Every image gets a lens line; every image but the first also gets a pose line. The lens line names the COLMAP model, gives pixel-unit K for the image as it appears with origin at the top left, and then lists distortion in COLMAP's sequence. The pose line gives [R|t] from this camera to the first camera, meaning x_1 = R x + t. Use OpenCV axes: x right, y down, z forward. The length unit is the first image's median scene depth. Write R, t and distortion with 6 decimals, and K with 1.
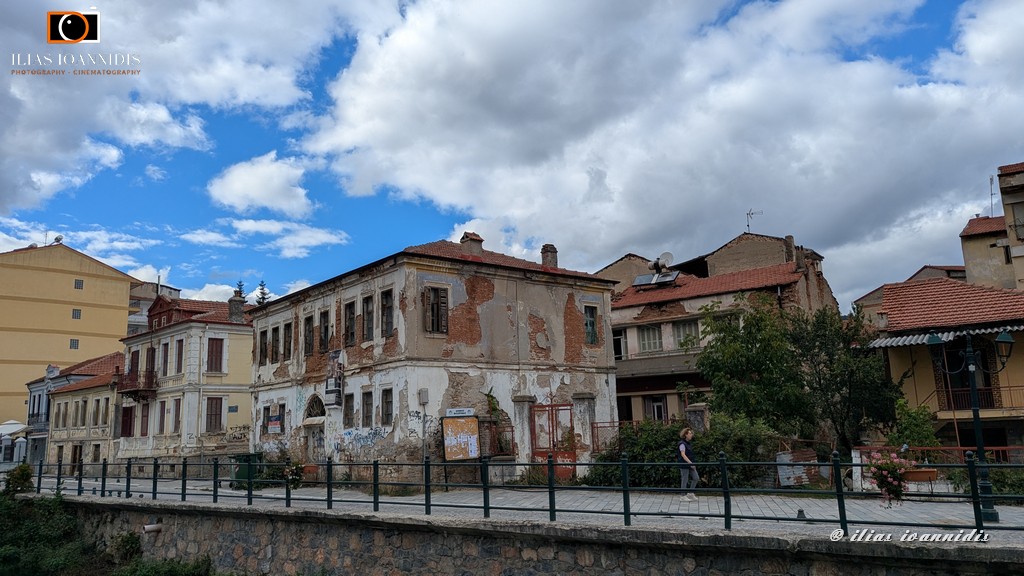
lens RADIAL K [[748.9, 0, 518.6], [0, 748.9, 290.3], [0, 0, 1]] dist [0.076683, -0.074421]
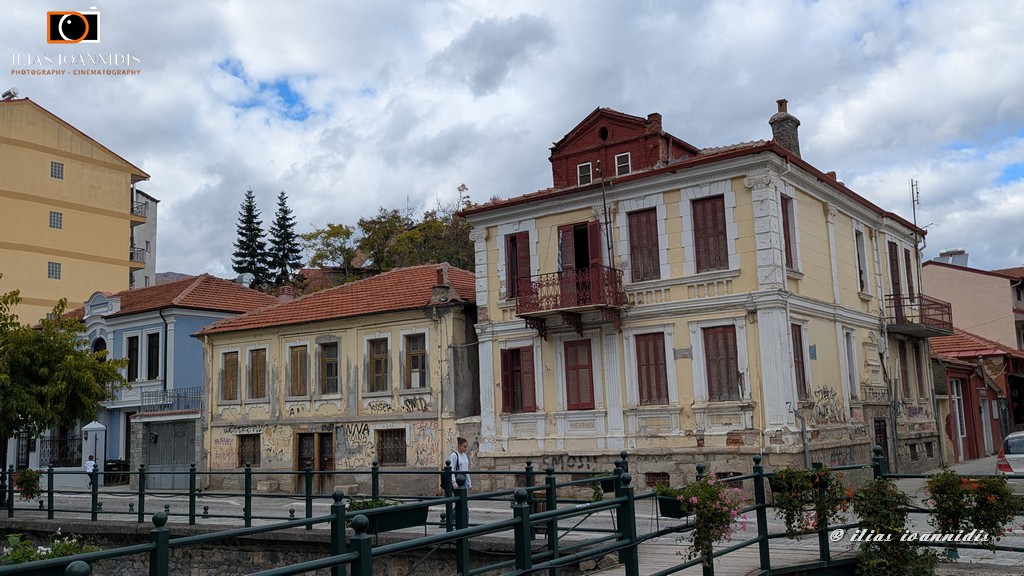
lens RADIAL K [[919.4, 0, 515.9], [0, 919.4, 296.1], [0, 0, 1]] dist [0.094529, -0.136870]
pose [[0.992042, 0.014563, 0.125059, -0.920697], [-0.020078, 0.998875, 0.042951, 0.150867], [-0.124293, -0.045121, 0.991219, 0.685989]]
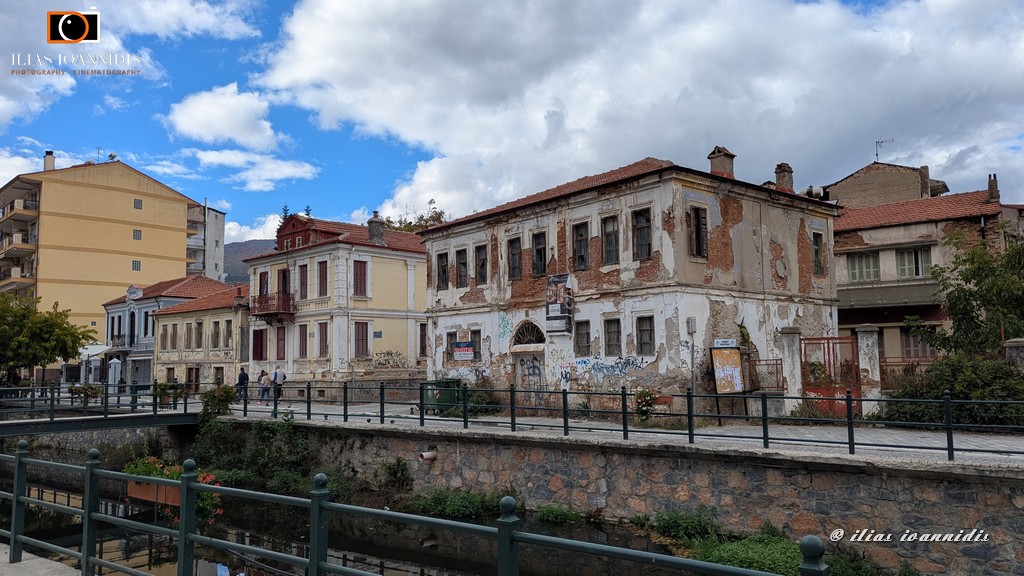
lens RADIAL K [[749.2, 0, 511.3], [0, 749.2, 301.2], [0, 0, 1]] dist [0.074688, -0.079528]
pose [[0.999759, 0.020864, 0.006865, -0.314832], [-0.021453, 0.994623, 0.101318, 0.020308], [-0.004714, -0.101441, 0.994830, 0.073995]]
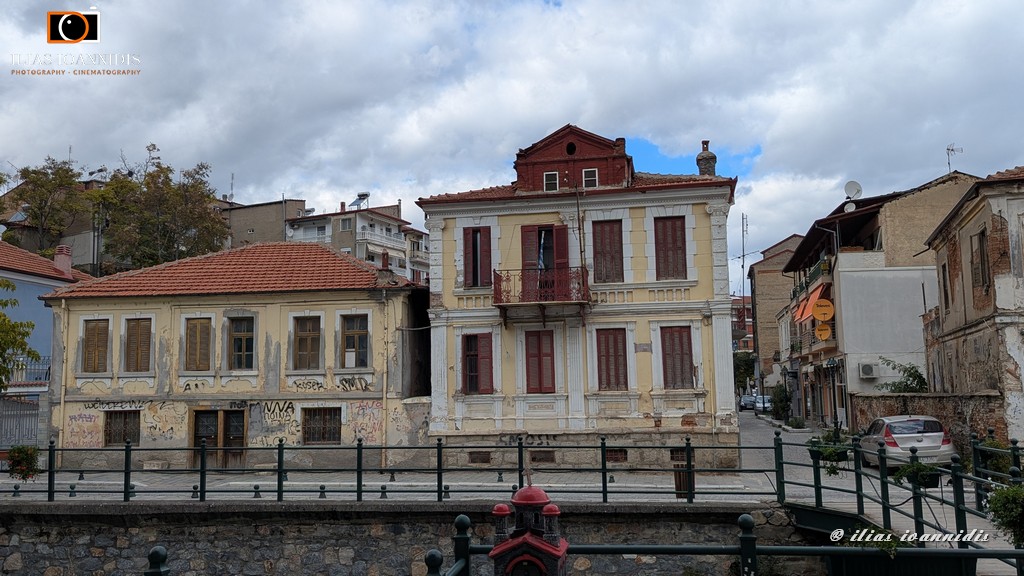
lens RADIAL K [[919.2, 0, 507.6], [0, 919.2, 289.6], [0, 0, 1]] dist [0.101773, -0.164955]
pose [[0.844611, 0.081460, 0.529147, -1.295385], [-0.111883, 0.993390, 0.025657, 0.164902], [-0.523559, -0.080873, 0.848142, 0.741432]]
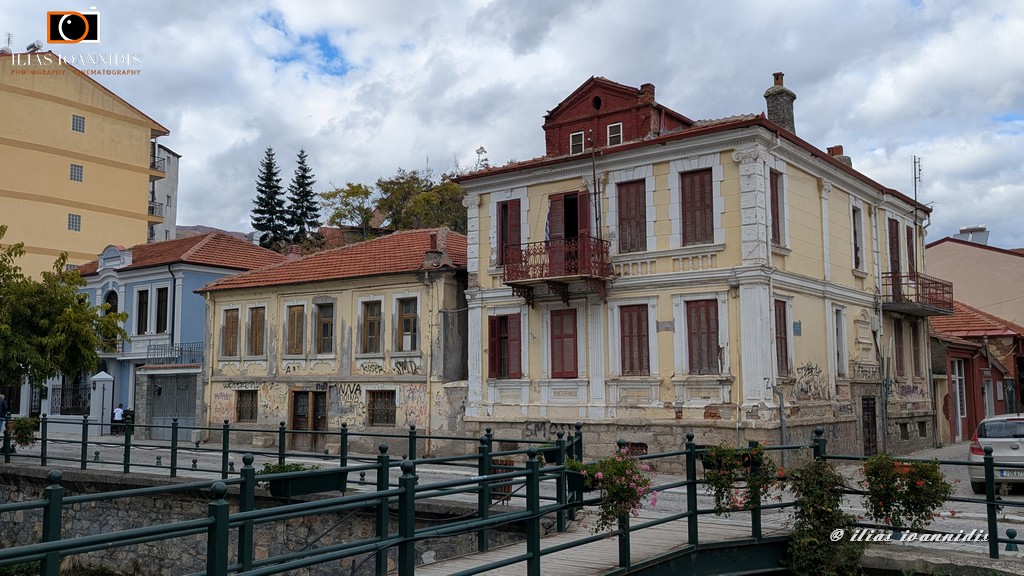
lens RADIAL K [[919.2, 0, 507.6], [0, 919.2, 289.6], [0, 0, 1]] dist [0.101773, -0.164955]
pose [[0.995108, 0.040852, 0.089947, -0.886199], [-0.047867, 0.995861, 0.077267, 0.145035], [-0.086419, -0.081194, 0.992945, 0.676403]]
